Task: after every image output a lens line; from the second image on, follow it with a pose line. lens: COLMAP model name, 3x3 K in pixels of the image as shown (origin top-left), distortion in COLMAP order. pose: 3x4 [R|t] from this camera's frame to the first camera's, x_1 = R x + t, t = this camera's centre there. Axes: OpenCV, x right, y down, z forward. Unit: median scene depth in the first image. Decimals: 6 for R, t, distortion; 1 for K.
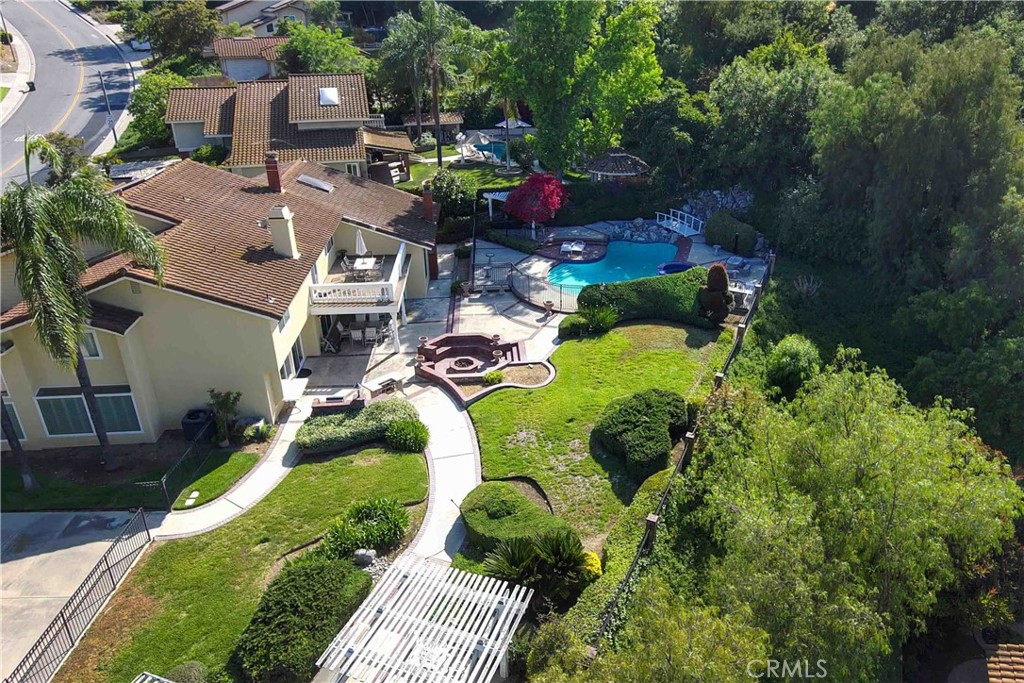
lens RADIAL K [[667.8, 0, 512.0], [0, 667.8, 341.5], [0, 0, 1]] dist [0.000216, -0.000079]
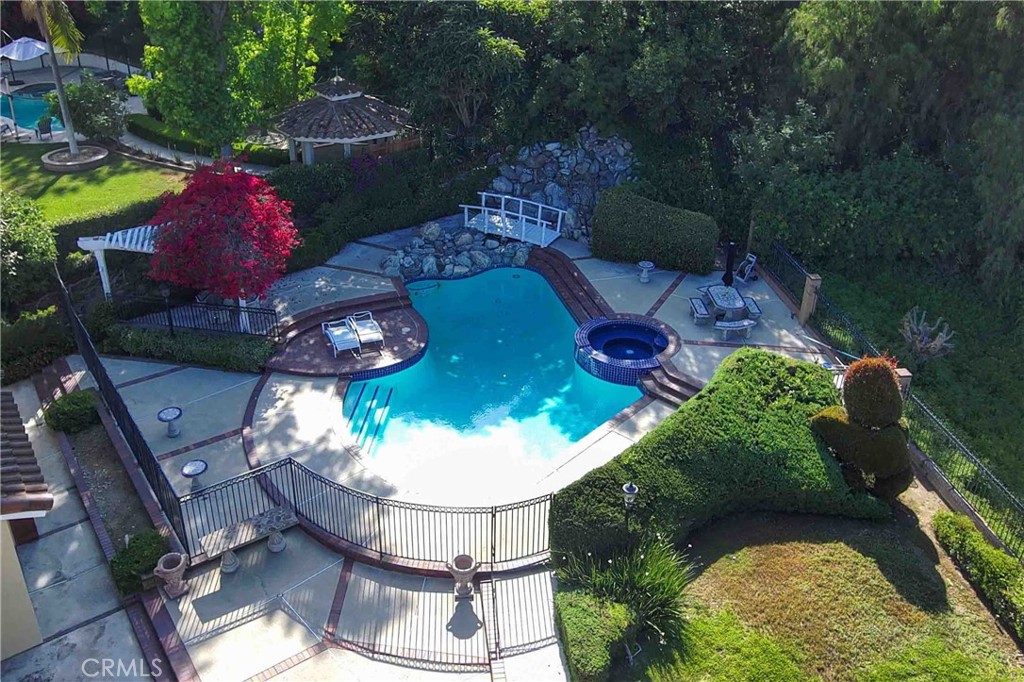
lens RADIAL K [[927.7, 0, 510.8], [0, 927.7, 312.9], [0, 0, 1]] dist [0.000233, -0.011862]
pose [[0.856731, -0.228662, 0.462305, -0.090114], [0.231797, 0.971430, 0.050922, -0.155995], [-0.460741, 0.063535, 0.885258, 0.426044]]
